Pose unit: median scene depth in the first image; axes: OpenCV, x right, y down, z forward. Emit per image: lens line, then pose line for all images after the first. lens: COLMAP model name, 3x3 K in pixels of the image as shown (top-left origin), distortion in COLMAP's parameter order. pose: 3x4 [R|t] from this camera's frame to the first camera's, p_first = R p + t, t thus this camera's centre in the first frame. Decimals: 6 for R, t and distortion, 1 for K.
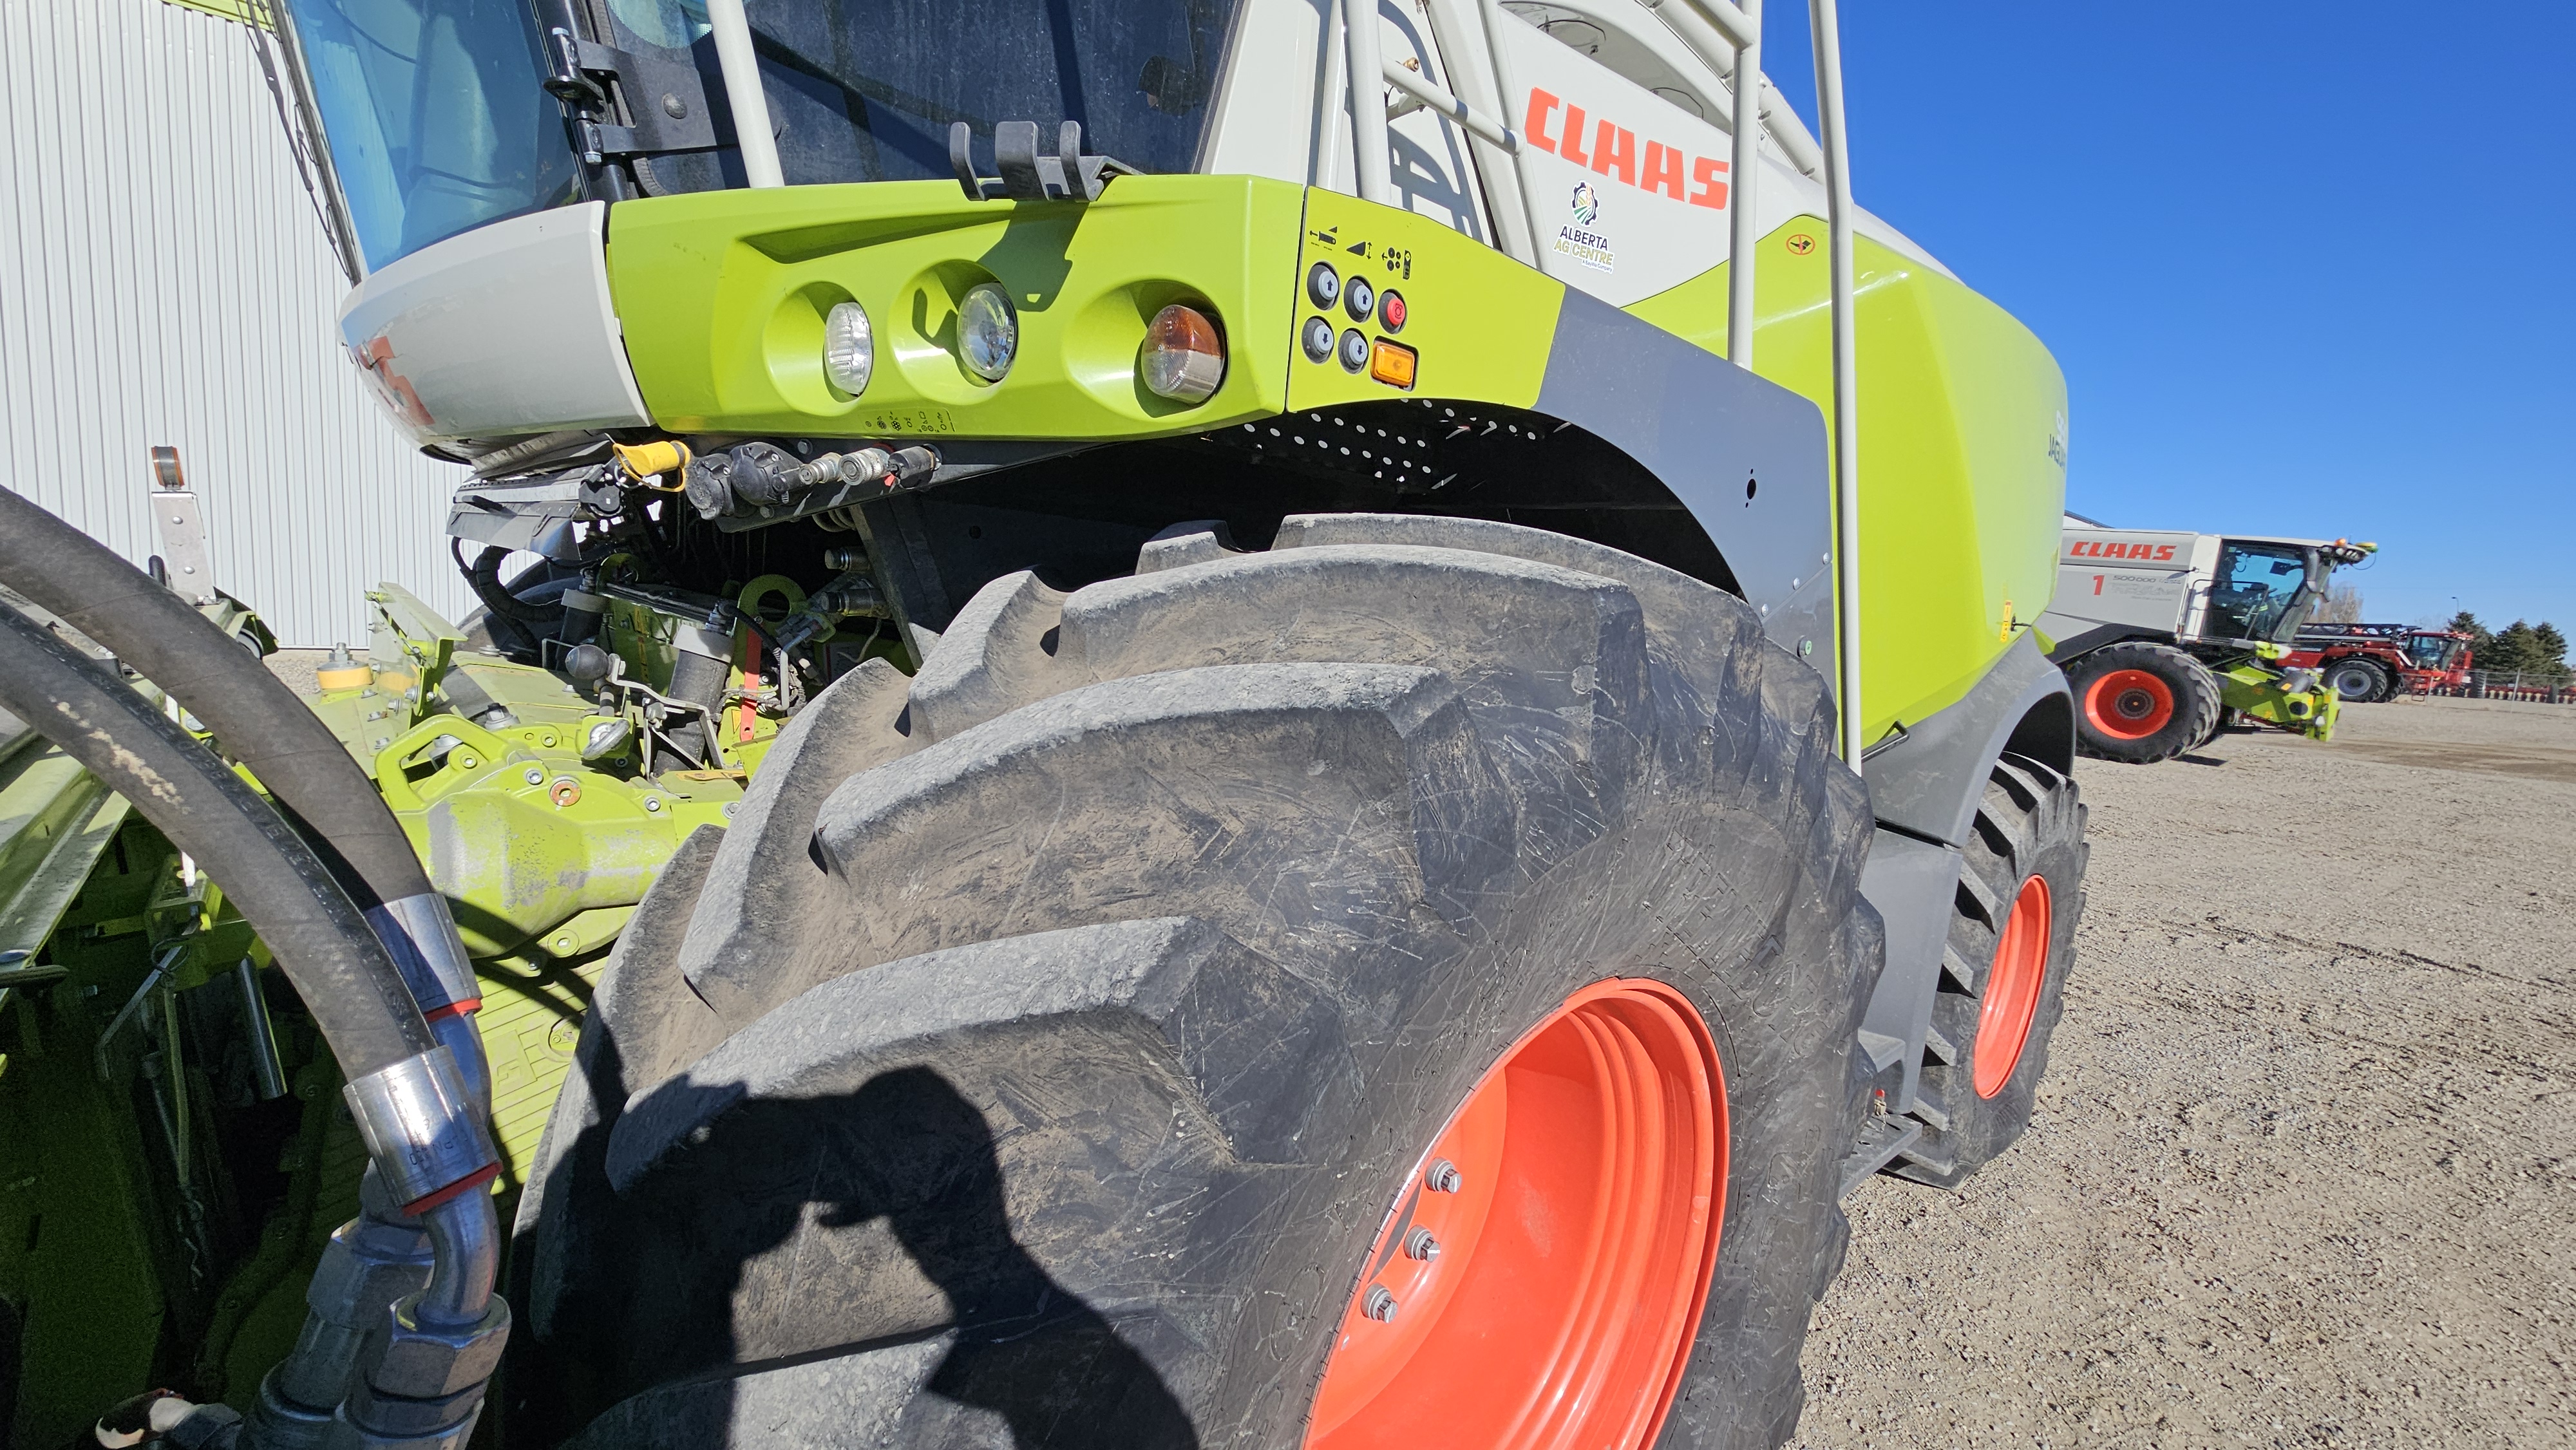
lens RADIAL K [[1054.0, 0, 1283.3], [0, 1054.0, 719.7], [0, 0, 1]] dist [-0.001959, -0.000312]
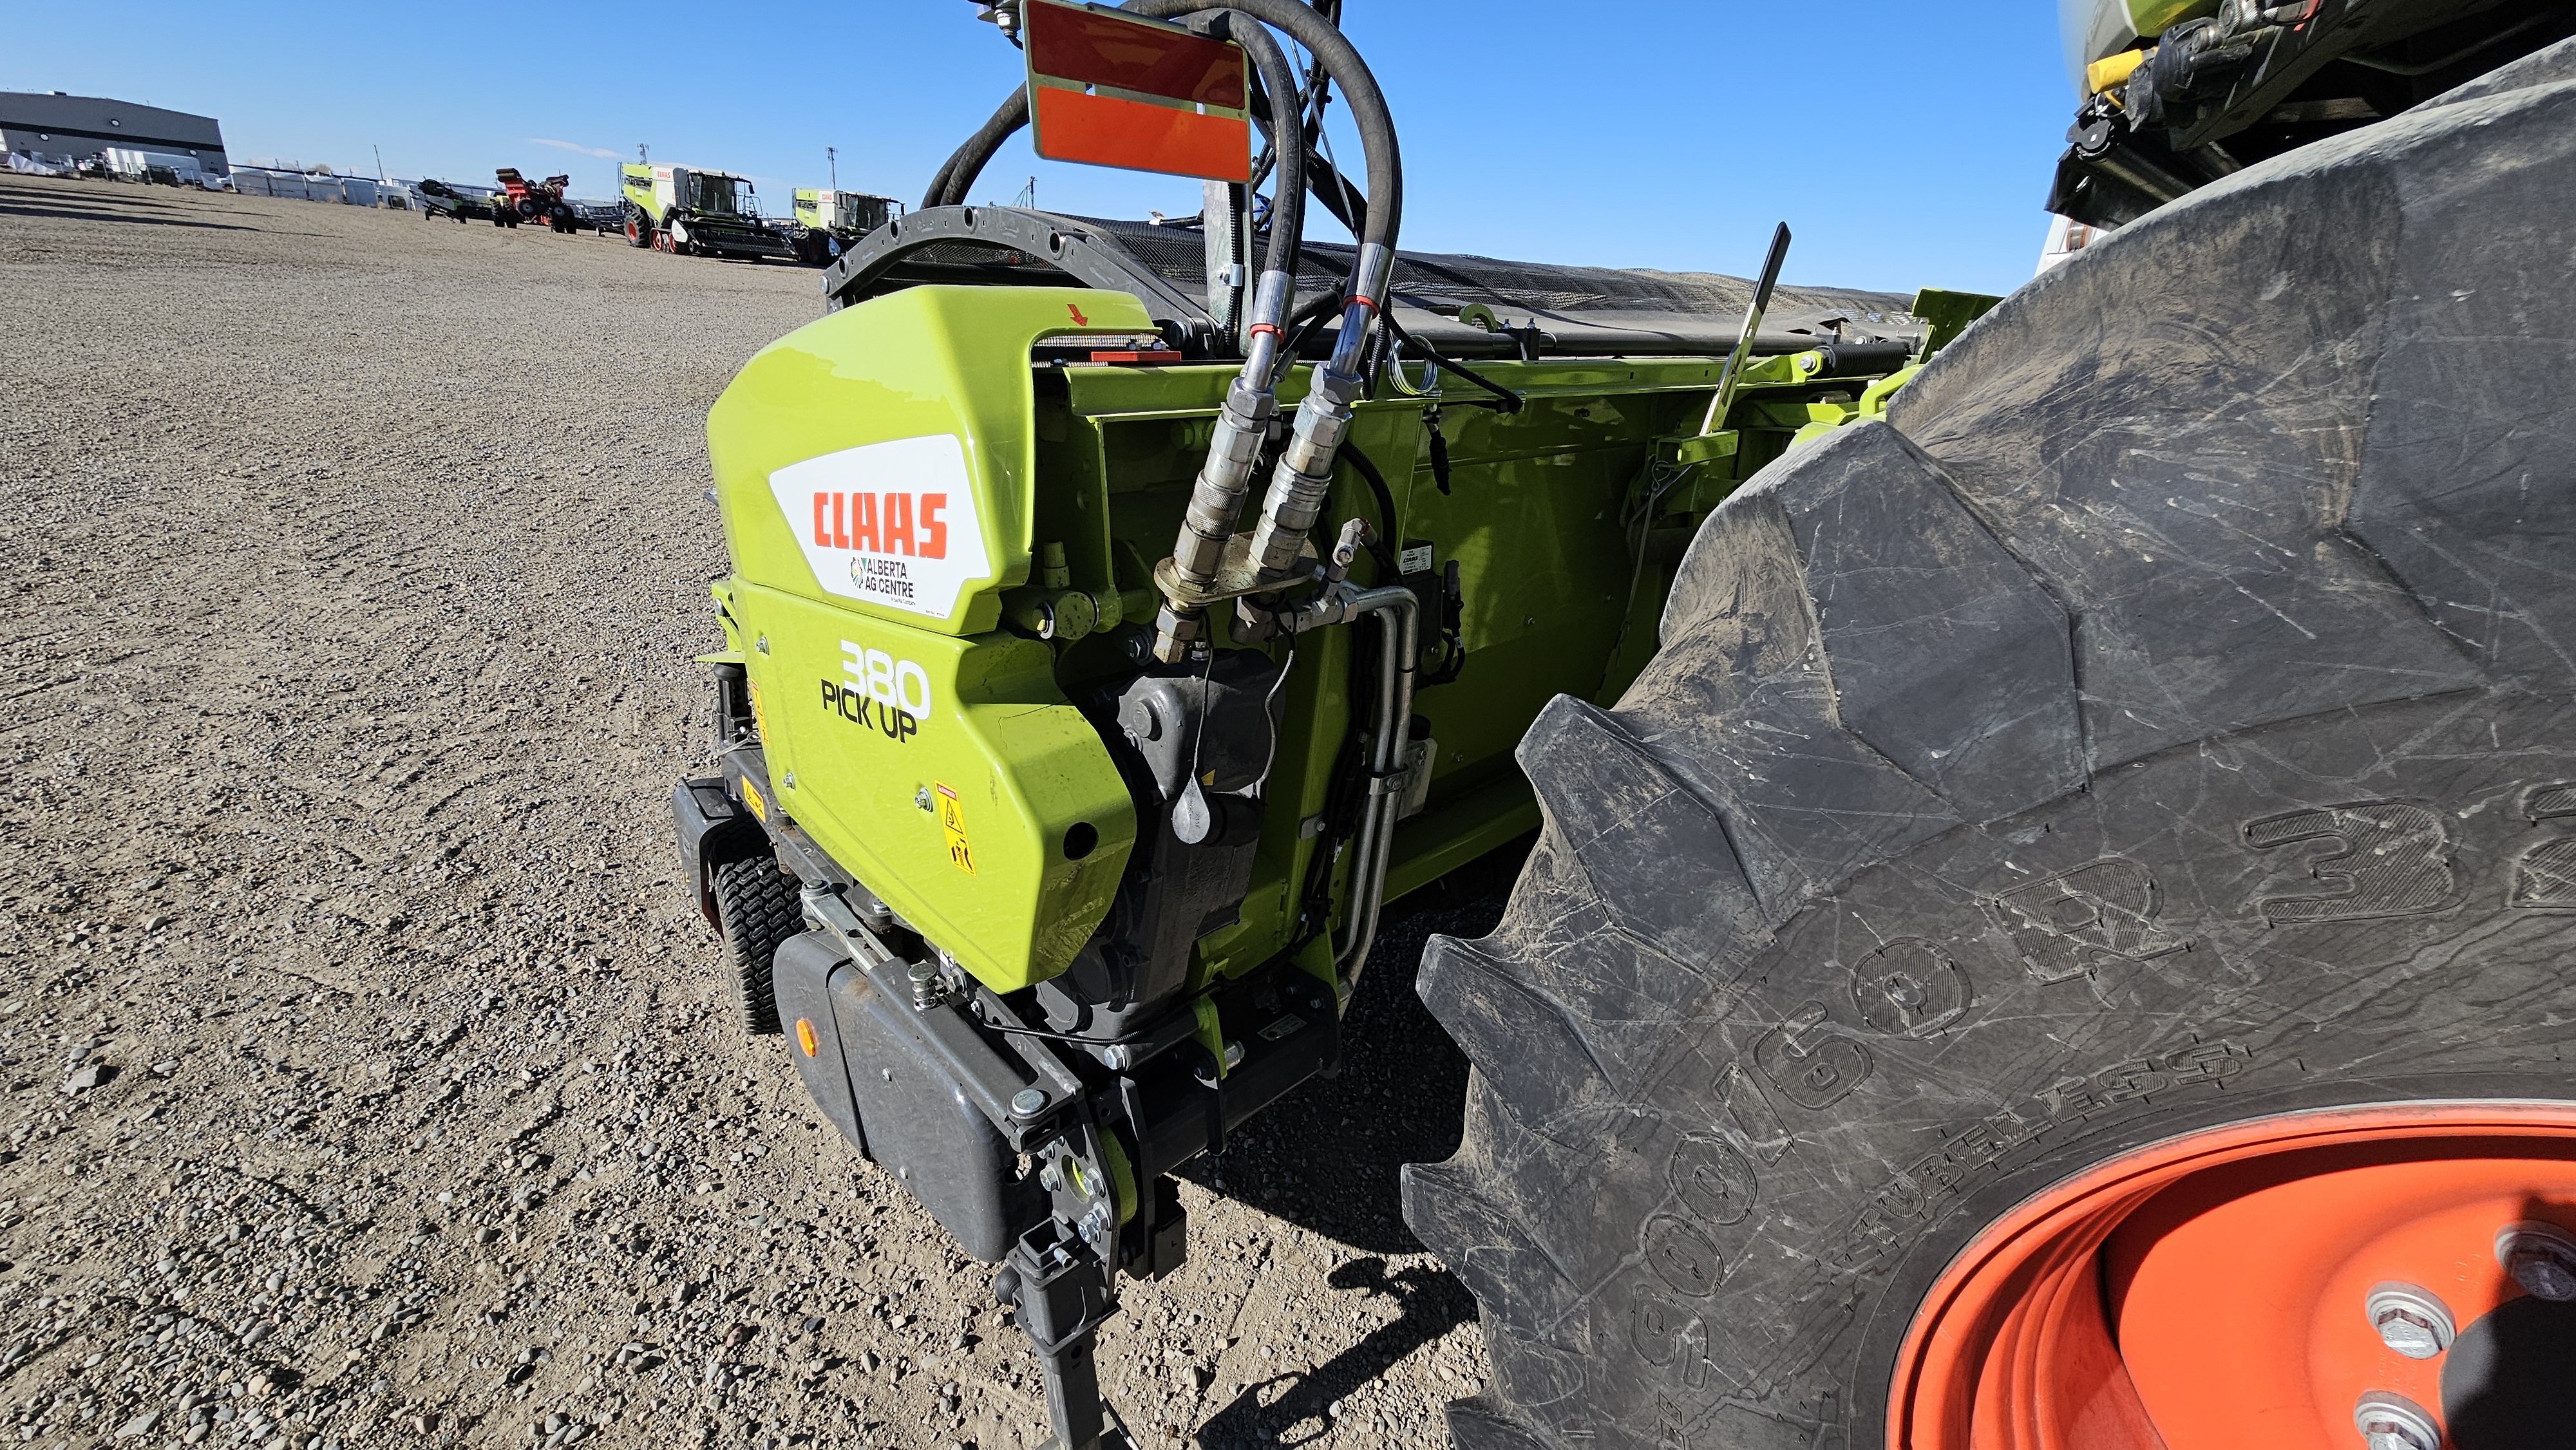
lens RADIAL K [[1054.0, 0, 1288.3], [0, 1054.0, 737.9], [0, 0, 1]] dist [-0.001959, -0.000312]
pose [[0.027386, 0.342234, -0.939216, 0.181484], [-0.198510, 0.922717, 0.330434, 0.053008], [0.979716, 0.177394, 0.093206, 0.106985]]
